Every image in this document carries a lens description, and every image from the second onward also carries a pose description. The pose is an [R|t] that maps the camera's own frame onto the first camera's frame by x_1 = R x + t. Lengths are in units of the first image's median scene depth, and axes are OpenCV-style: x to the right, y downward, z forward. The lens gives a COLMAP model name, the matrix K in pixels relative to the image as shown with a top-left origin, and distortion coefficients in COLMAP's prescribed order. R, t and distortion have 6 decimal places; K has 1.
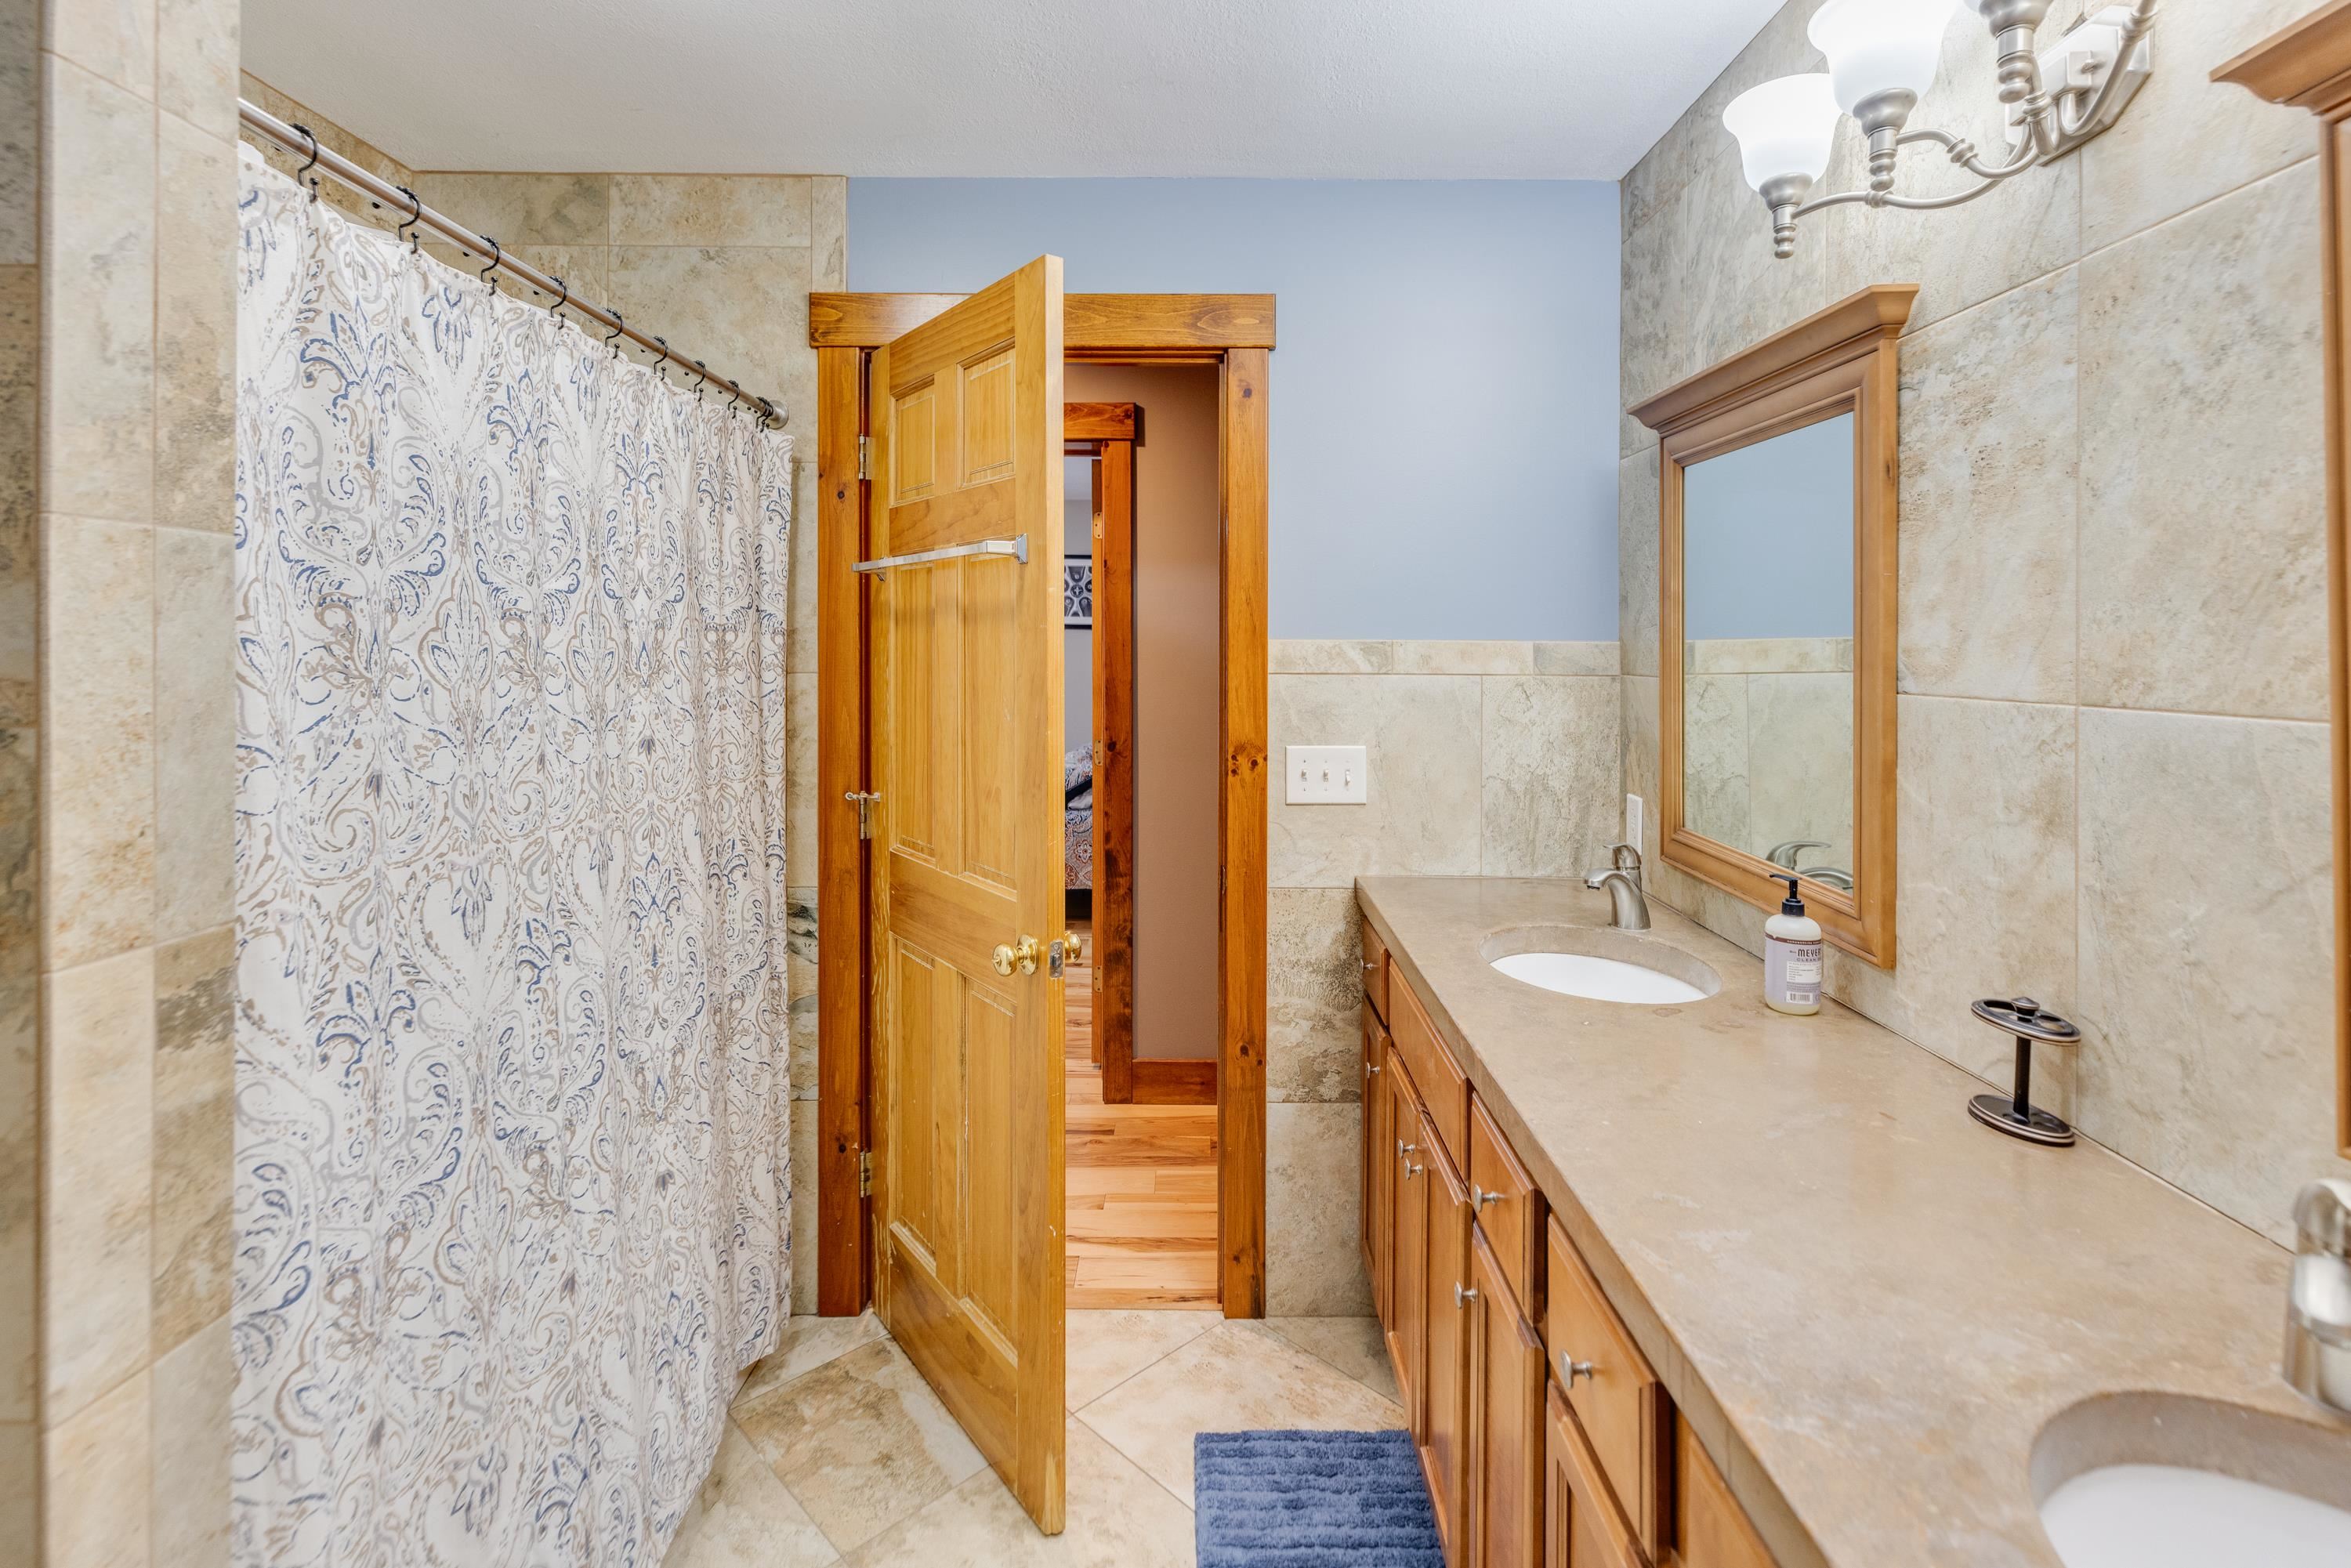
lens RADIAL K [[1177.5, 0, 1176.4], [0, 1177.5, 640.9], [0, 0, 1]] dist [0.075501, -0.000018]
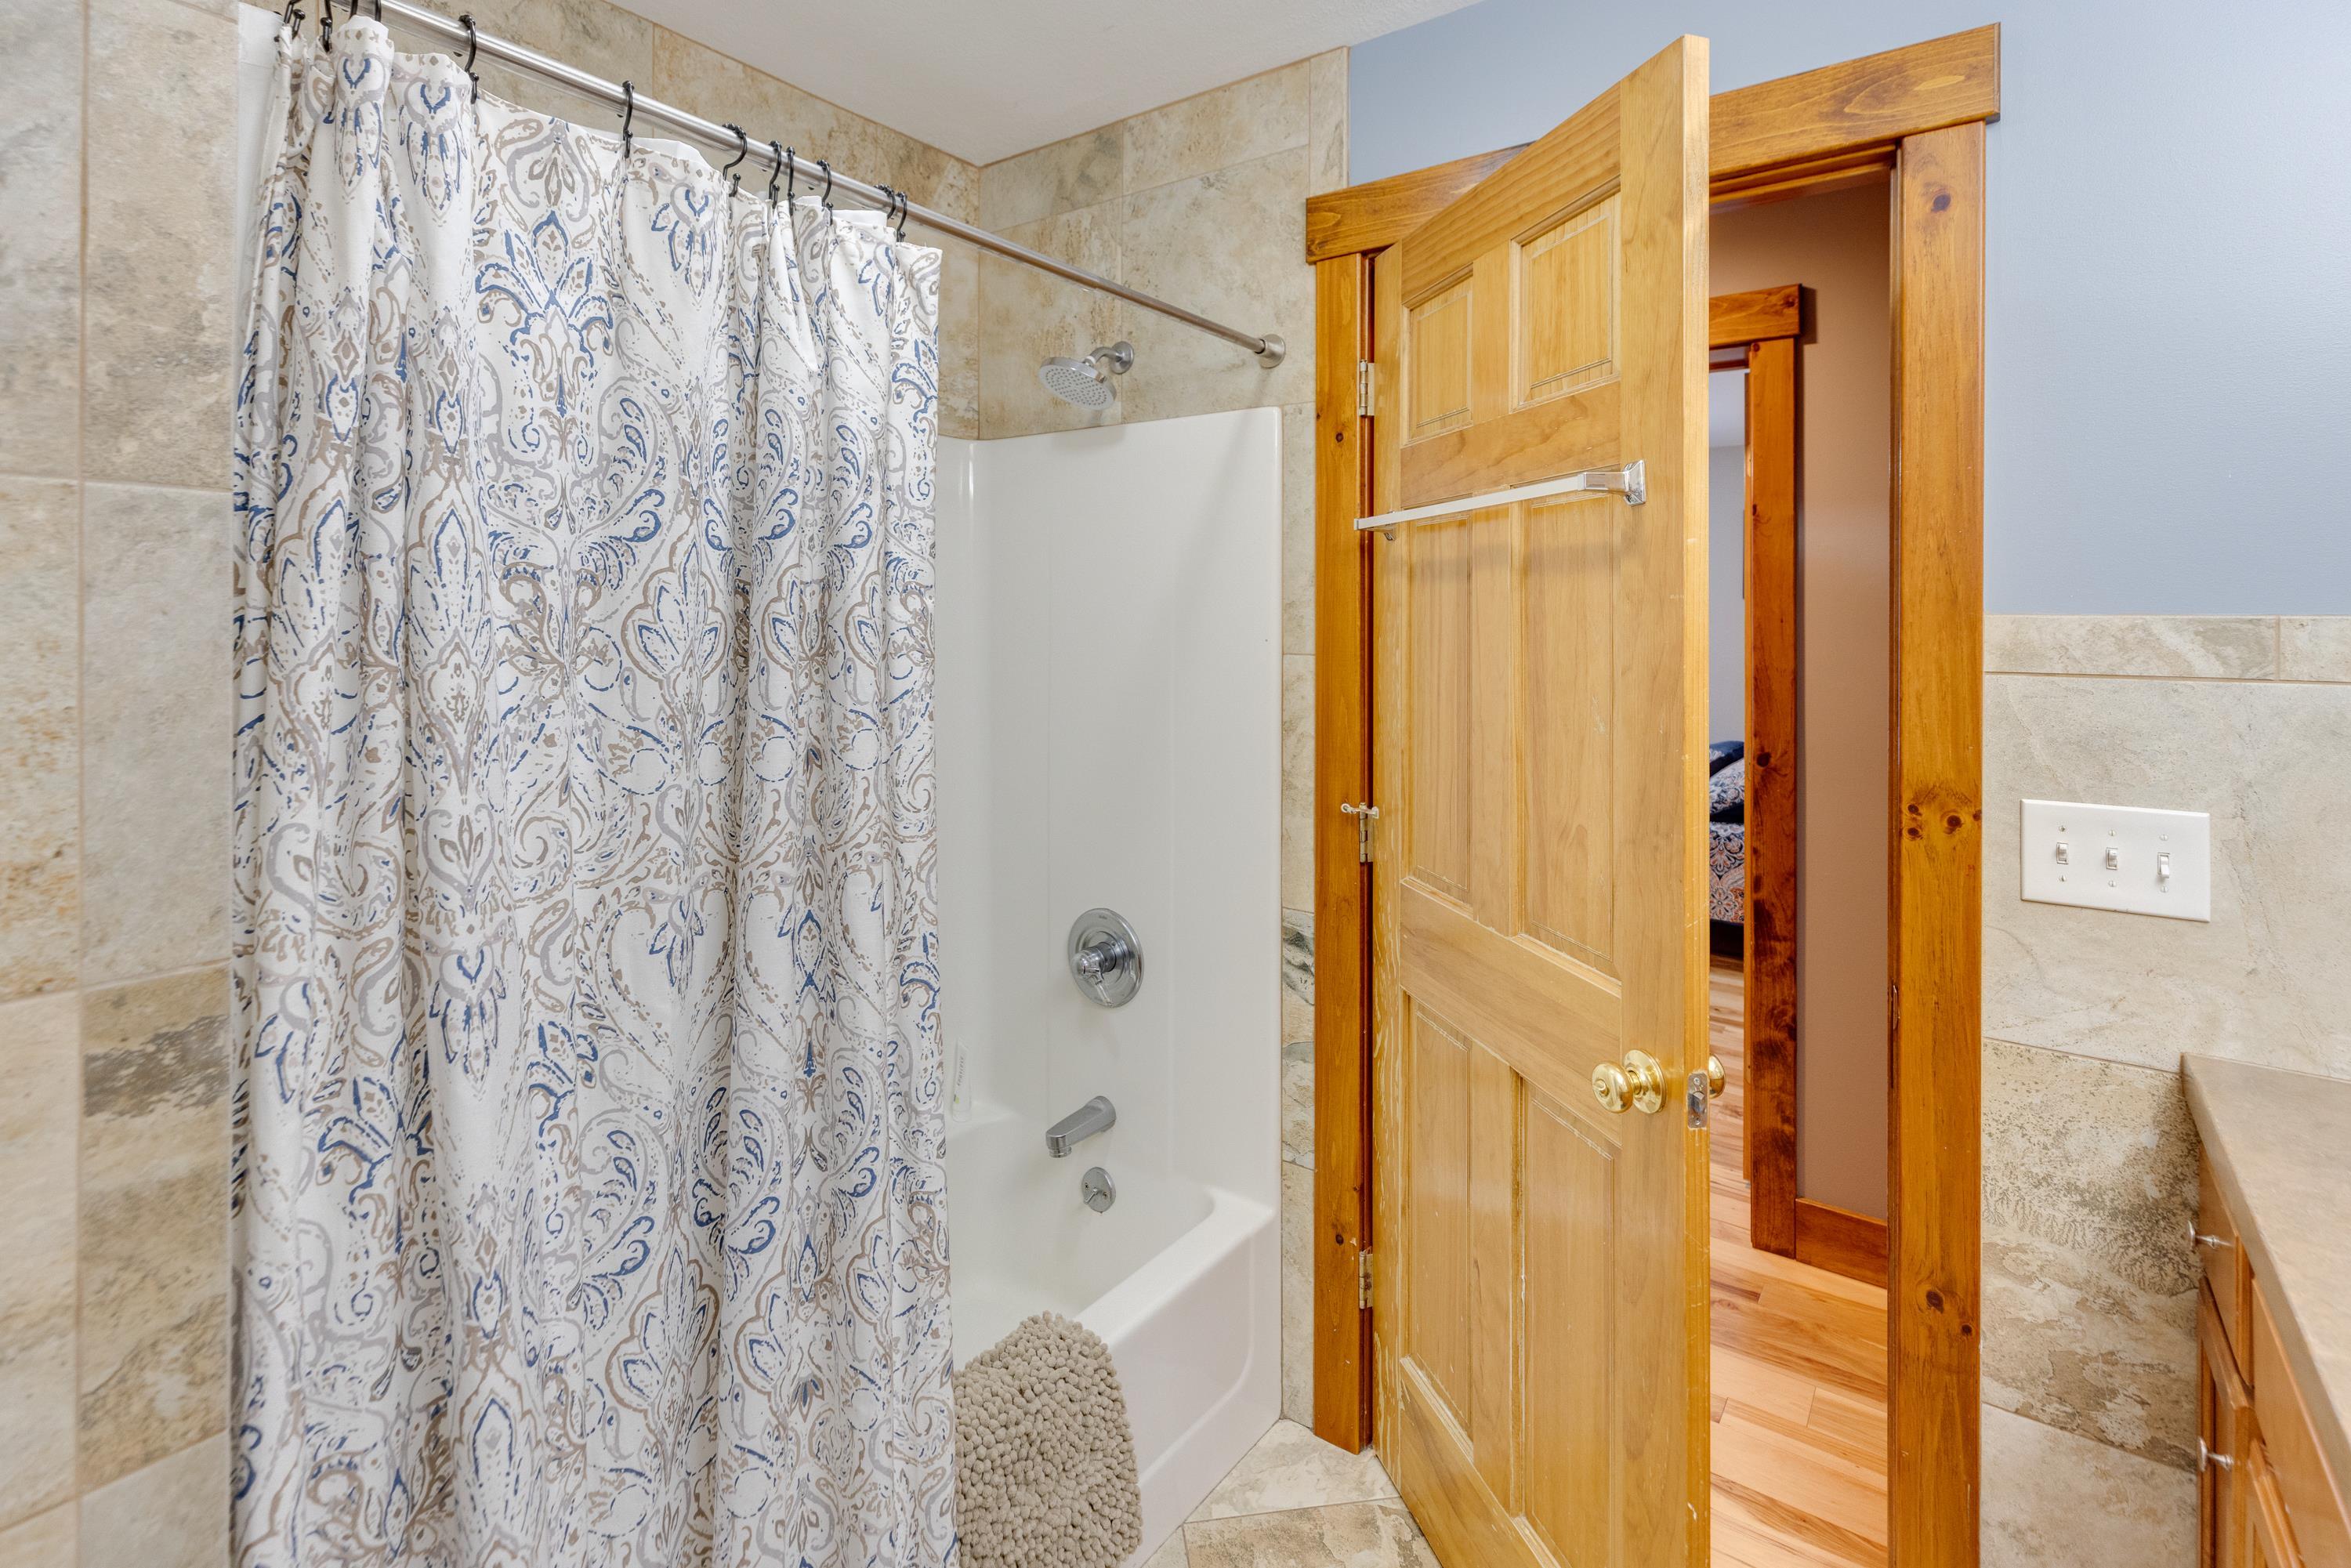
lens RADIAL K [[1138.1, 0, 1178.9], [0, 1138.1, 614.1], [0, 0, 1]] dist [0.022230, -0.002655]
pose [[0.819662, -0.000145, -0.572847, 0.078803], [0.000558, 1.000000, 0.000544, -0.001958], [0.572847, -0.000766, 0.819662, 0.304029]]
